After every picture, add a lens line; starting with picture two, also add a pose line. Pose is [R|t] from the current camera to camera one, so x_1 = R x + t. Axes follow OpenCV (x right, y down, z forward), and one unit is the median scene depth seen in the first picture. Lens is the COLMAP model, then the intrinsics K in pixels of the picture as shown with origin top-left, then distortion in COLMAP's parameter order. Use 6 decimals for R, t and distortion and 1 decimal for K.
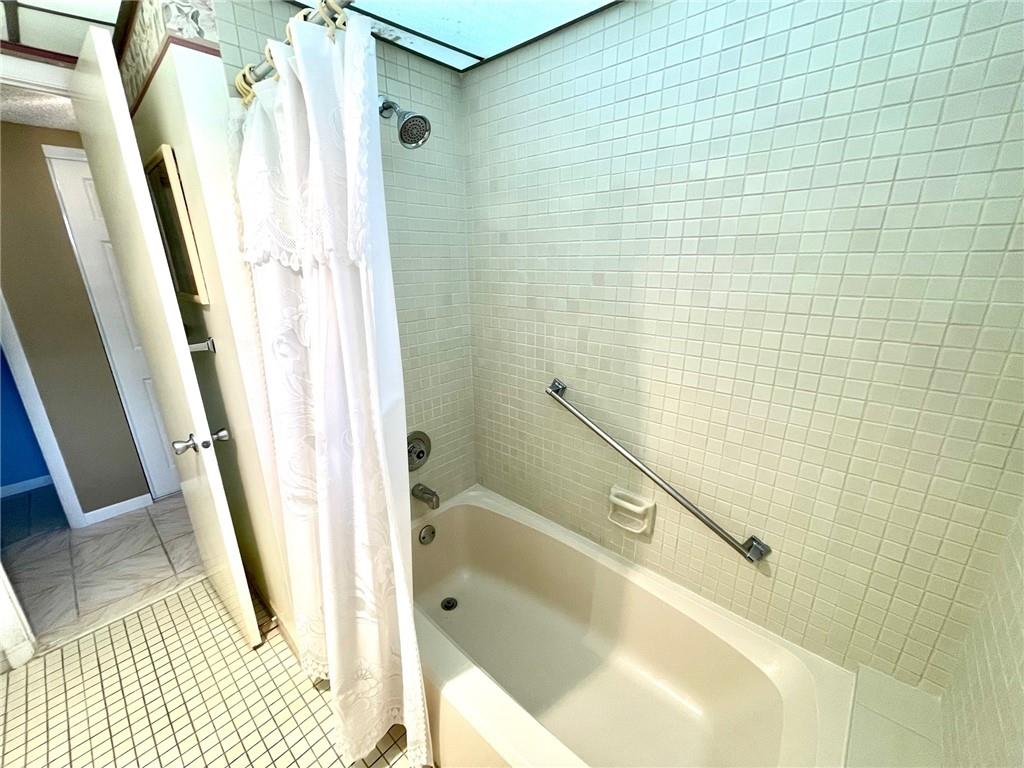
lens RADIAL K [[414.1, 0, 510.5], [0, 414.1, 386.8], [0, 0, 1]] dist [-0.001561, -0.000454]
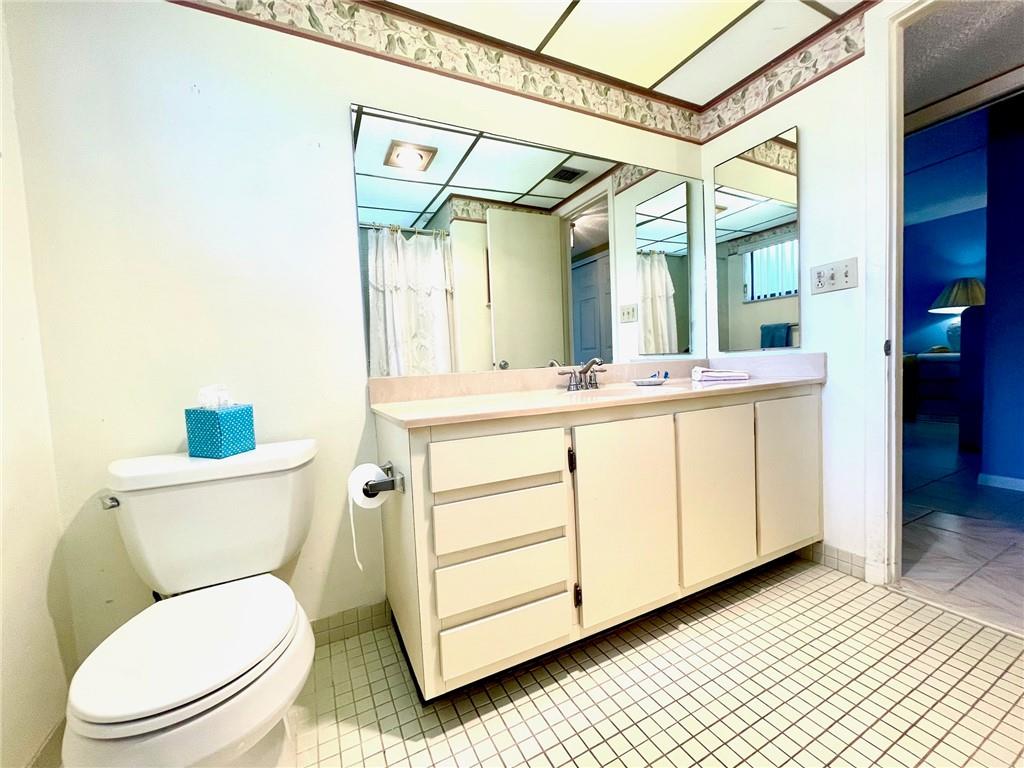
lens RADIAL K [[414.1, 0, 509.6], [0, 414.1, 386.2], [0, 0, 1]] dist [-0.001561, -0.000454]
pose [[-0.360341, 0.076992, -0.929638, 0.018397], [-0.229272, 0.958707, 0.168269, 0.254384], [0.904206, 0.273774, -0.327809, 0.409998]]
